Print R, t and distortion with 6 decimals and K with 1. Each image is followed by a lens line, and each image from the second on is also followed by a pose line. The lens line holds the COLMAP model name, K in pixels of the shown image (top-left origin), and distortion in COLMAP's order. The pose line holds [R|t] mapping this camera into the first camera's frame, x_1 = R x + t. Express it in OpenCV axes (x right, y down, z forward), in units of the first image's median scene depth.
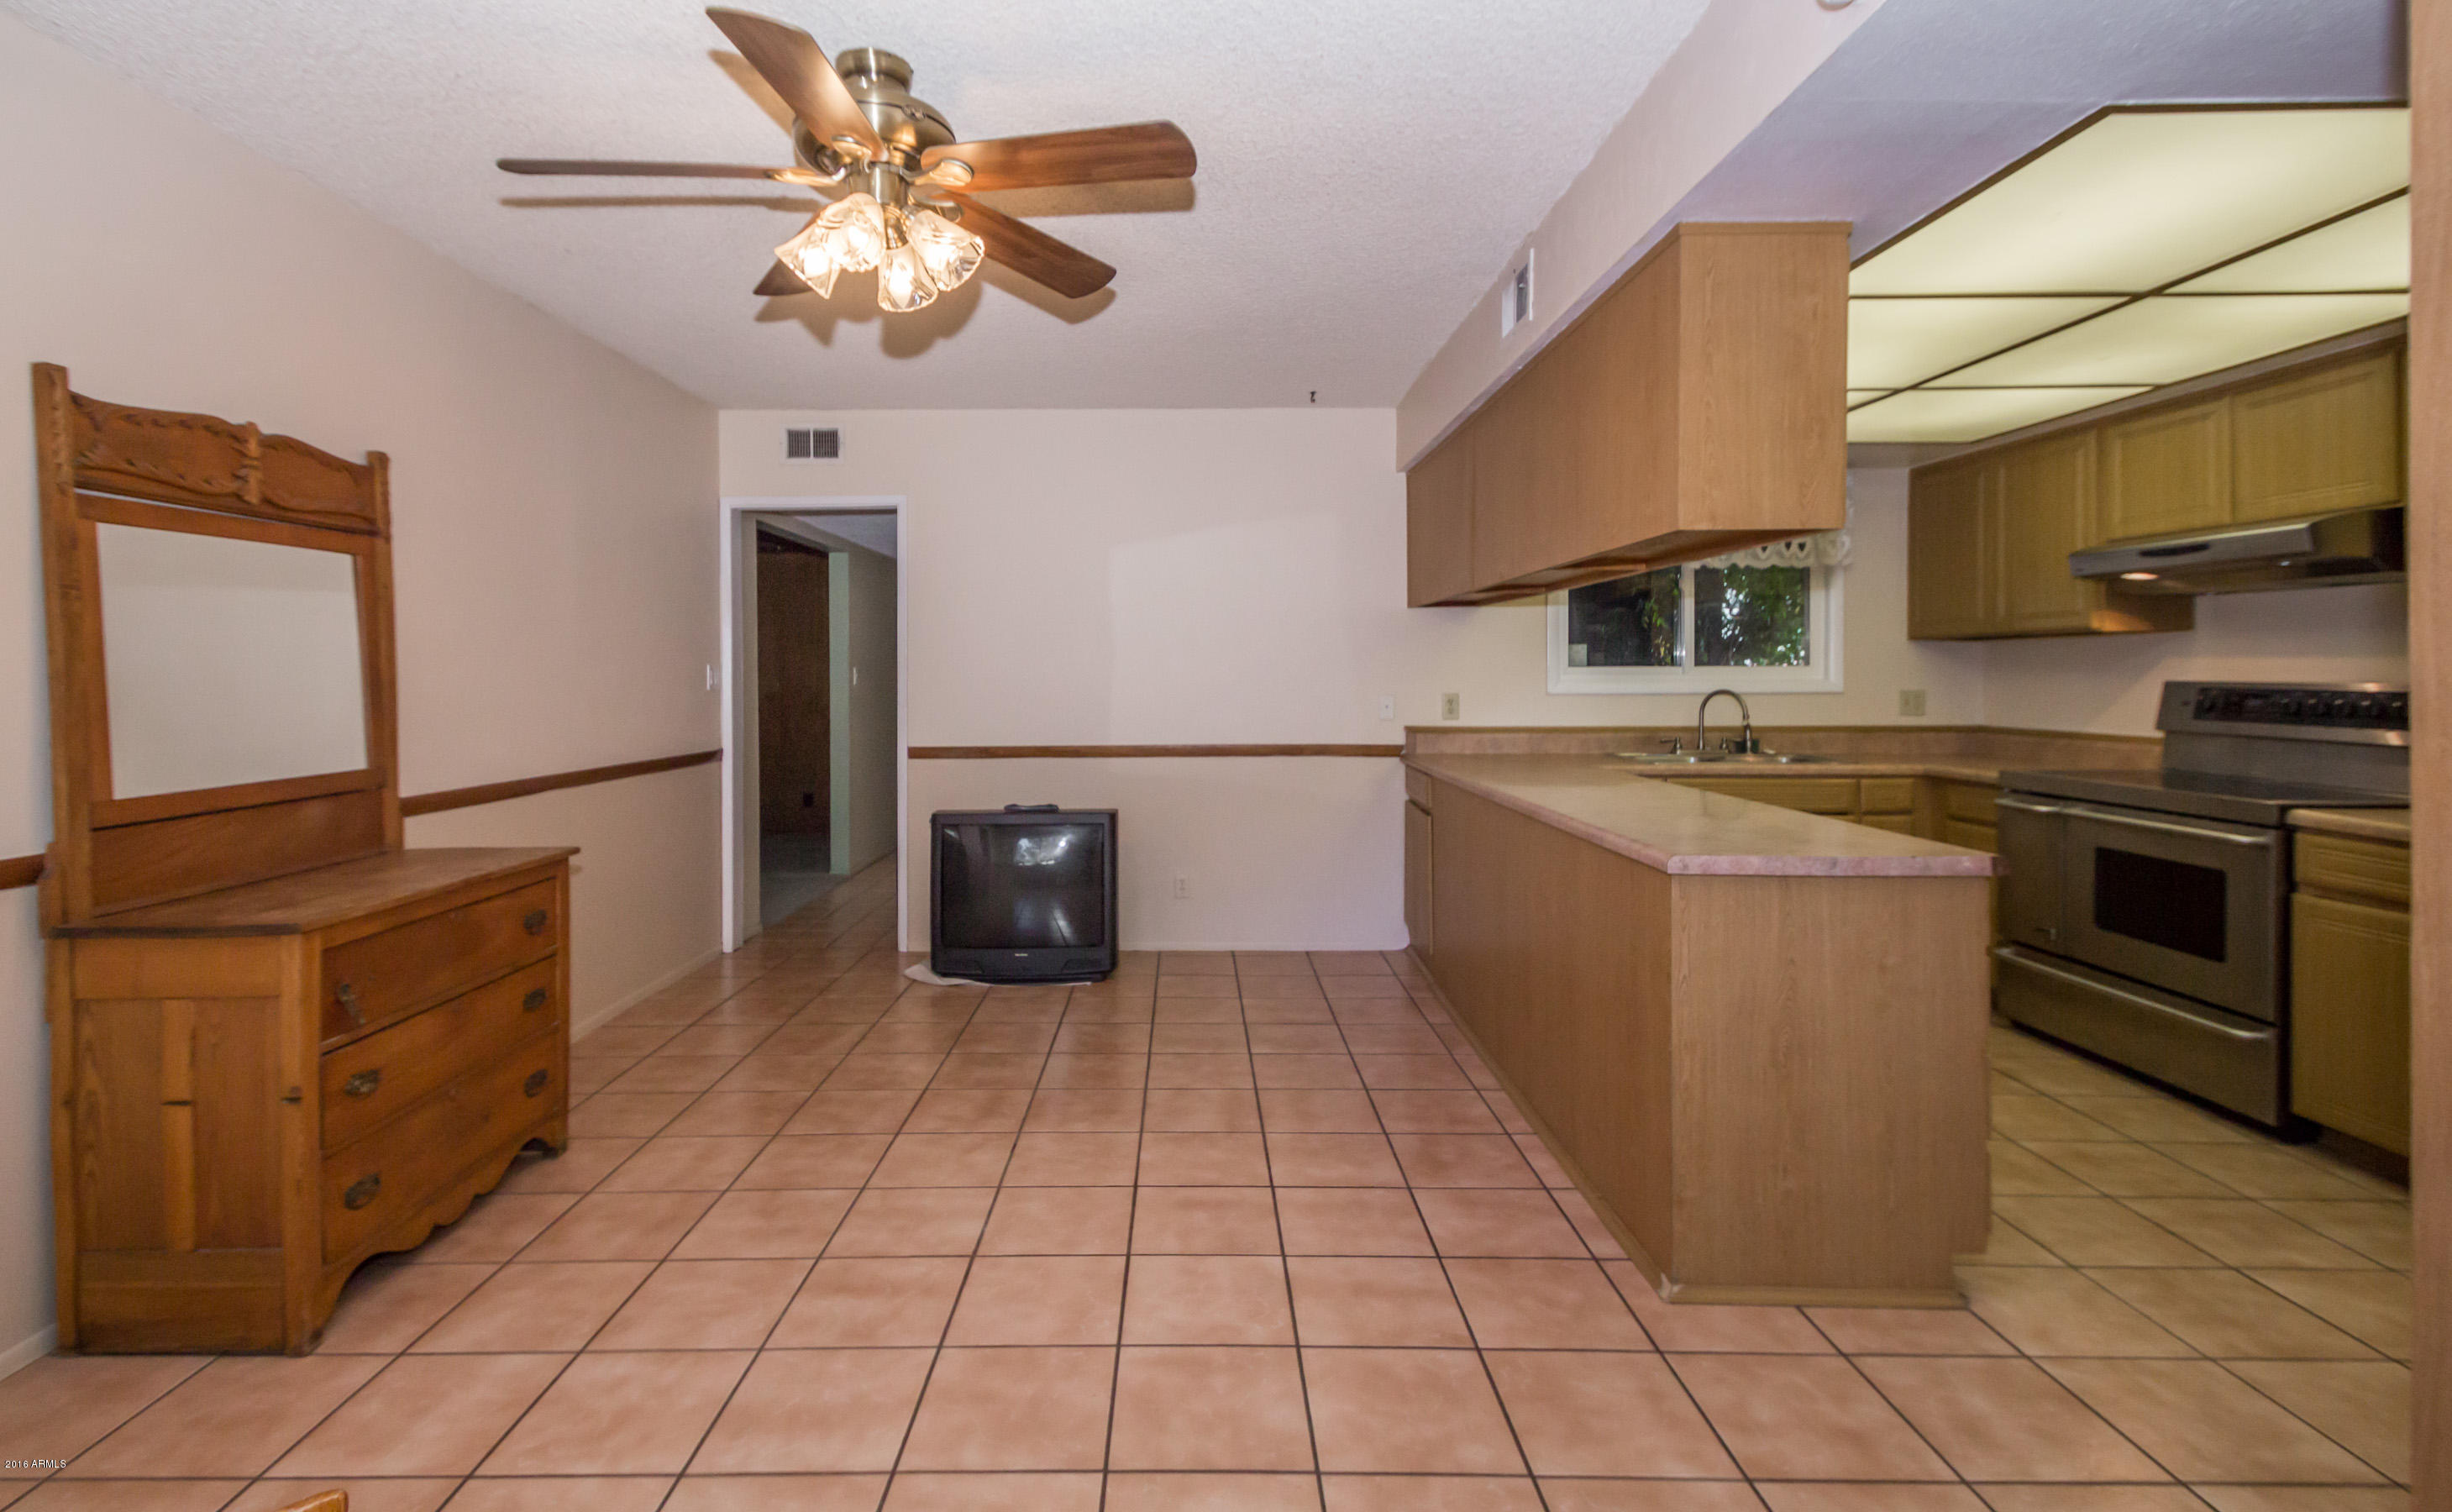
lens RADIAL K [[1172.9, 0, 1166.6], [0, 1172.9, 682.6], [0, 0, 1]] dist [0.012694, -0.002341]
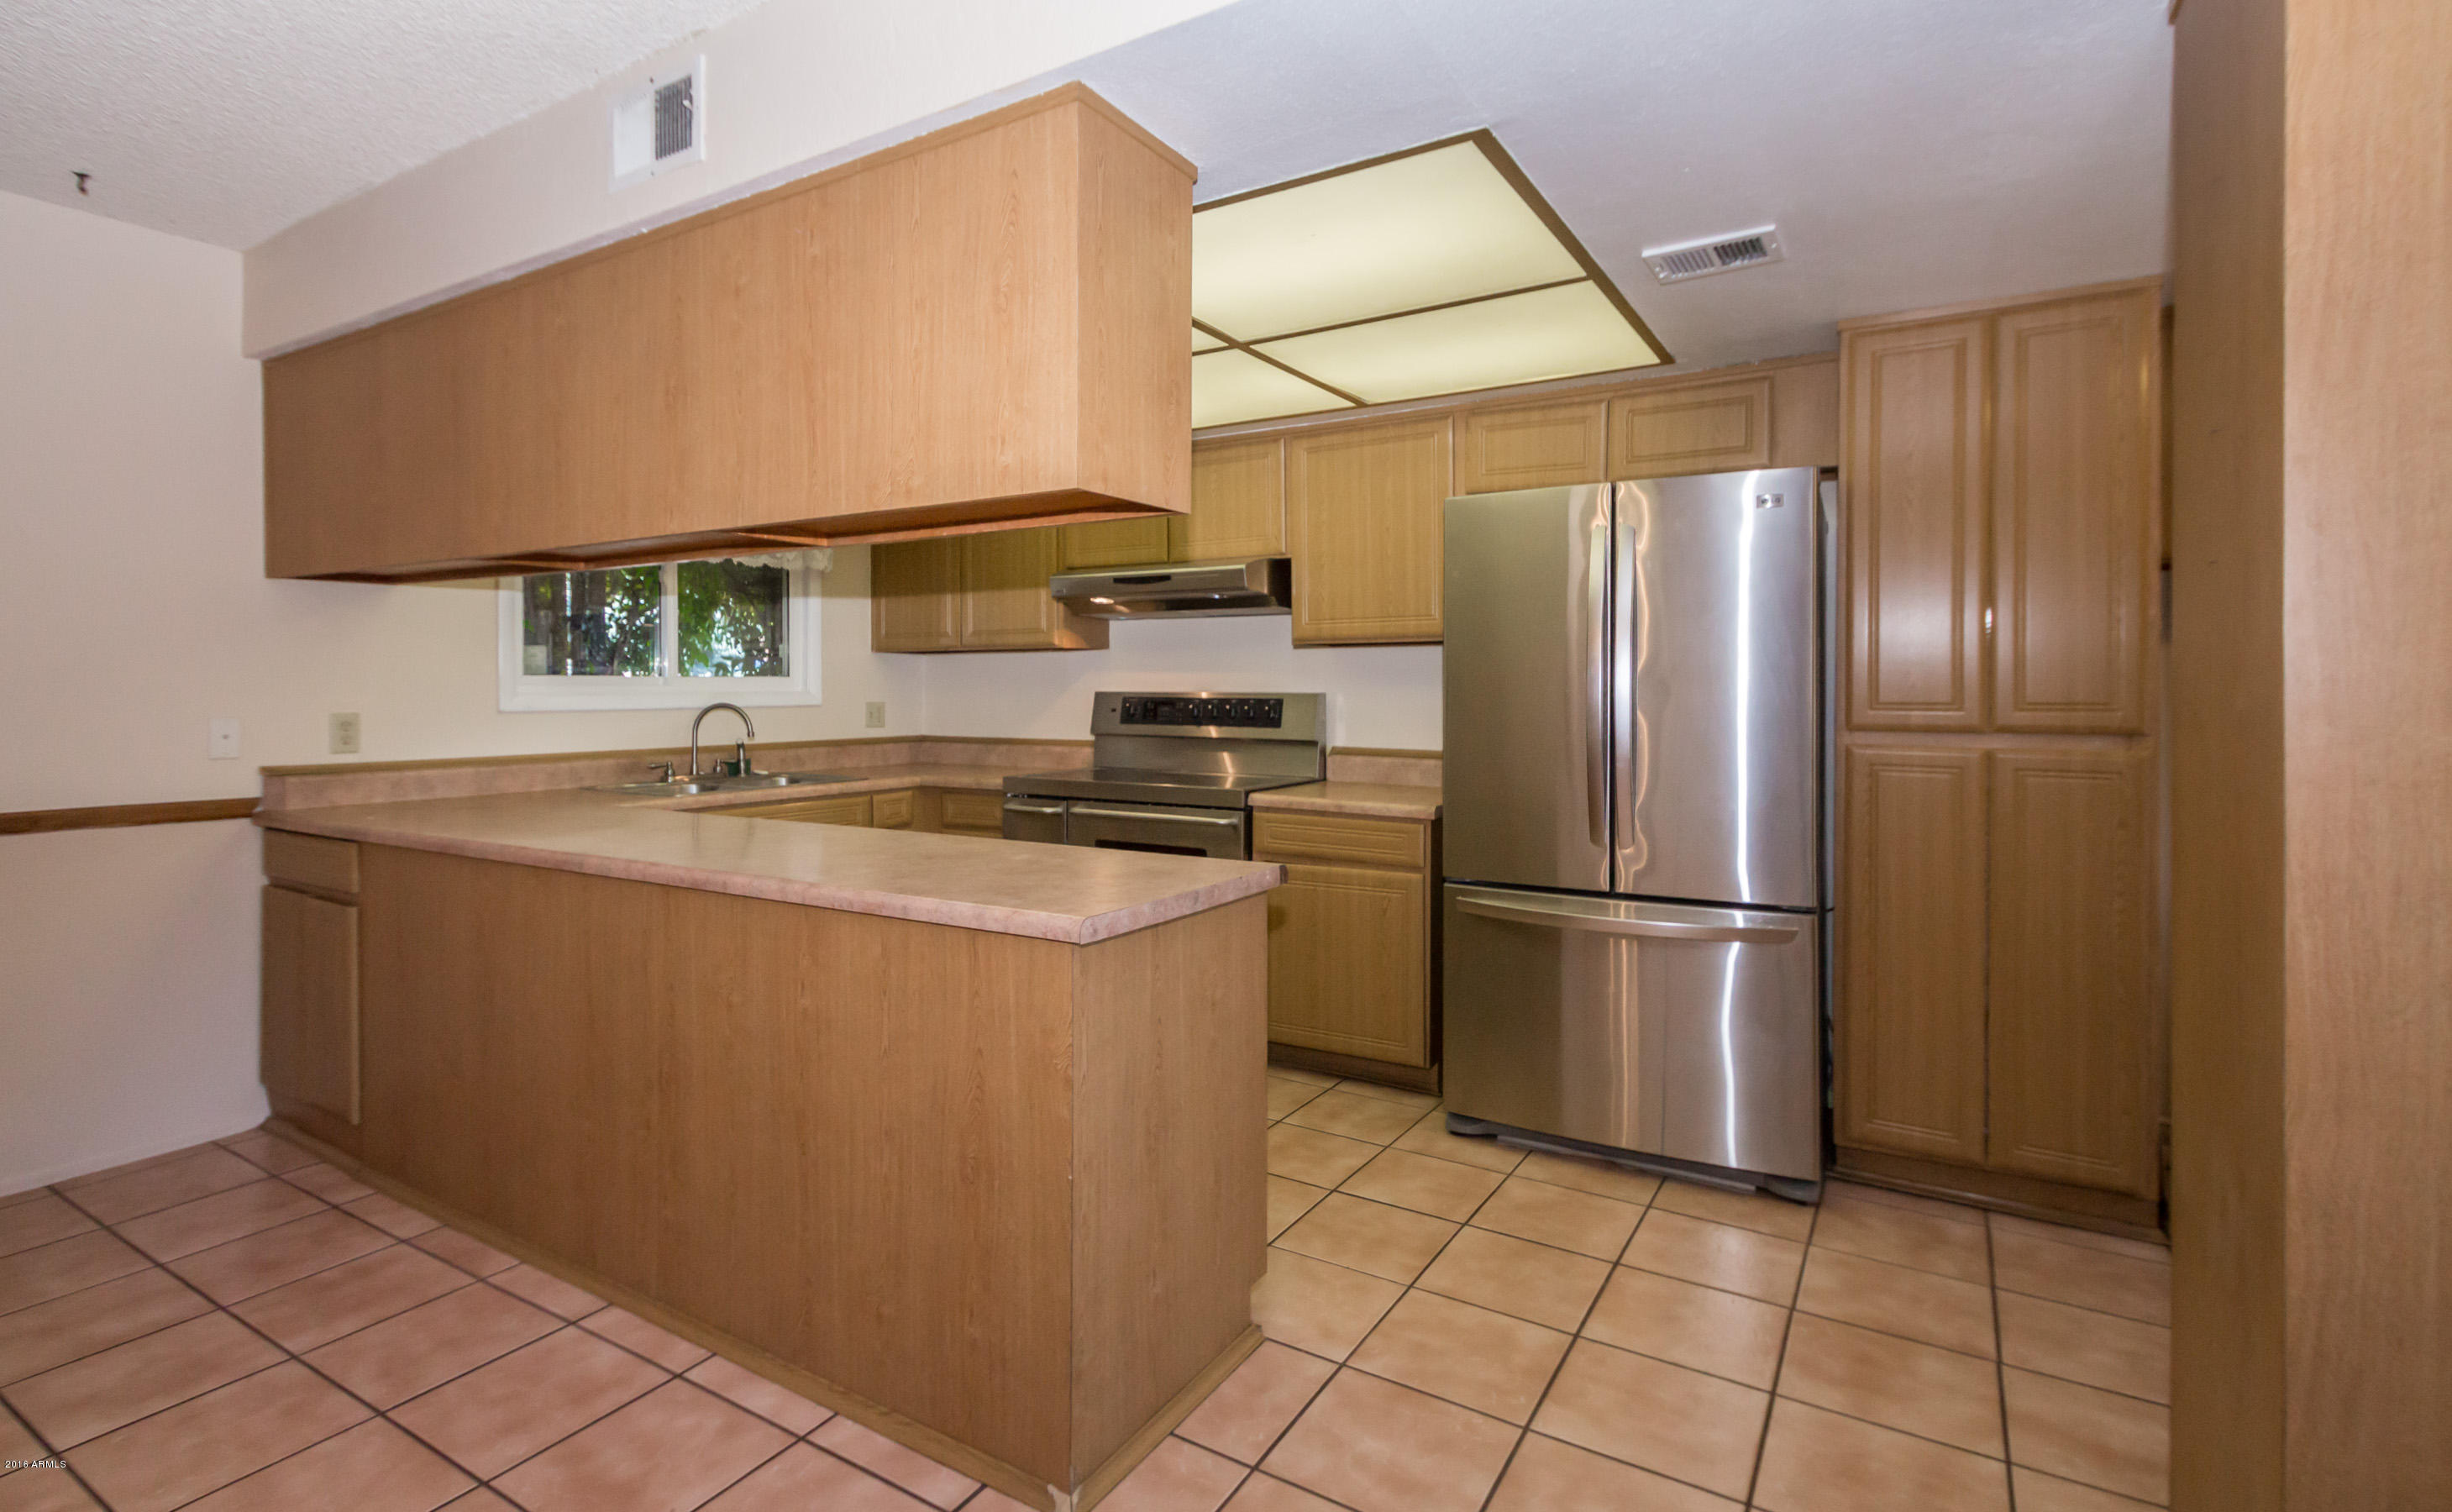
lens RADIAL K [[1172.9, 0, 1210.3], [0, 1172.9, 689.2], [0, 0, 1]] dist [0.012694, -0.002341]
pose [[0.513809, 0.001186, 0.857904, -0.088421], [0.005929, 0.999970, -0.004933, 0.002210], [-0.857884, 0.007621, 0.513786, 0.282241]]
